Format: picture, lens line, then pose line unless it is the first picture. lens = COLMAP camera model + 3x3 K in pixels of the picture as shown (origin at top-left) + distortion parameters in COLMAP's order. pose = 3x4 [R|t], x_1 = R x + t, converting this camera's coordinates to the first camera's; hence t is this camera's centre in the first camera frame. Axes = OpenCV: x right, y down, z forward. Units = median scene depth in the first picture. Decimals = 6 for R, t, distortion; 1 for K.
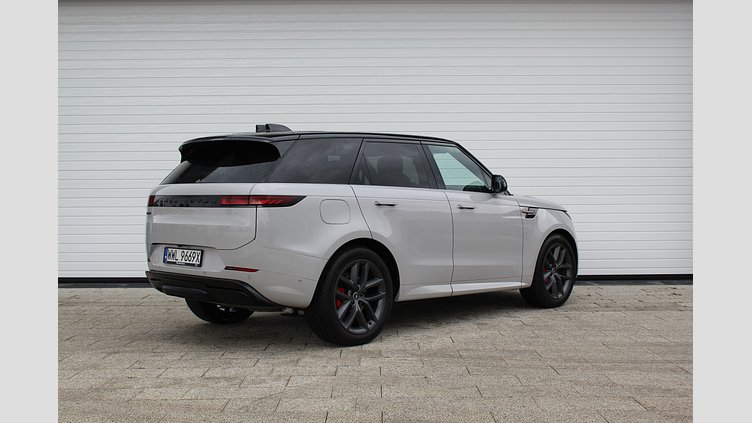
lens RADIAL K [[1057.4, 0, 373.0], [0, 1057.4, 208.4], [0, 0, 1]] dist [-0.081914, 0.000000]
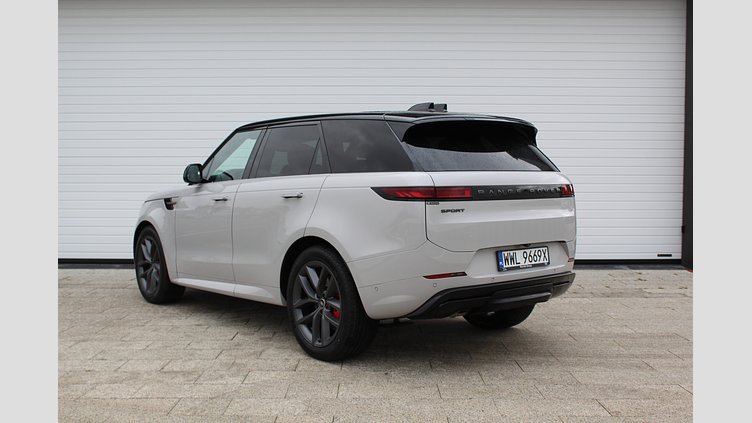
lens RADIAL K [[915.1, 0, 377.7], [0, 915.1, 219.3], [0, 0, 1]] dist [-0.106025, 0.000000]
pose [[0.999975, 0.006990, -0.000638, 0.036663], [-0.006964, 0.999369, 0.034839, -0.011469], [0.000882, -0.034834, 0.999393, 0.139520]]
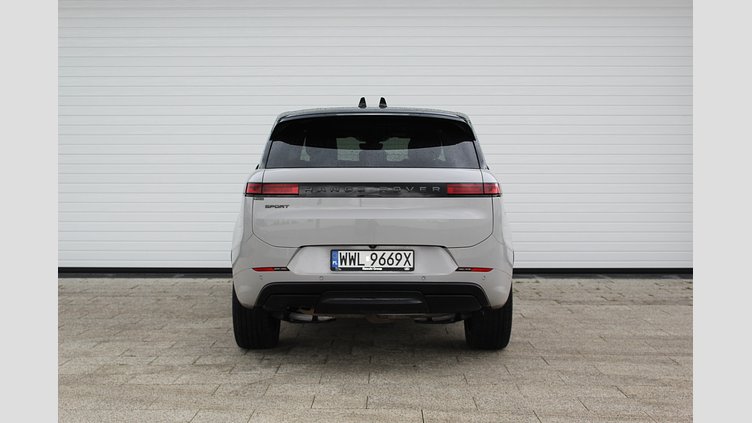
lens RADIAL K [[1221.8, 0, 376.2], [0, 1221.8, 208.3], [0, 0, 1]] dist [-0.068032, 0.000000]
pose [[0.999929, 0.005910, -0.010369, 0.021788], [-0.005779, 0.999904, 0.012619, -0.004523], [0.010442, -0.012559, 0.999867, -0.146188]]
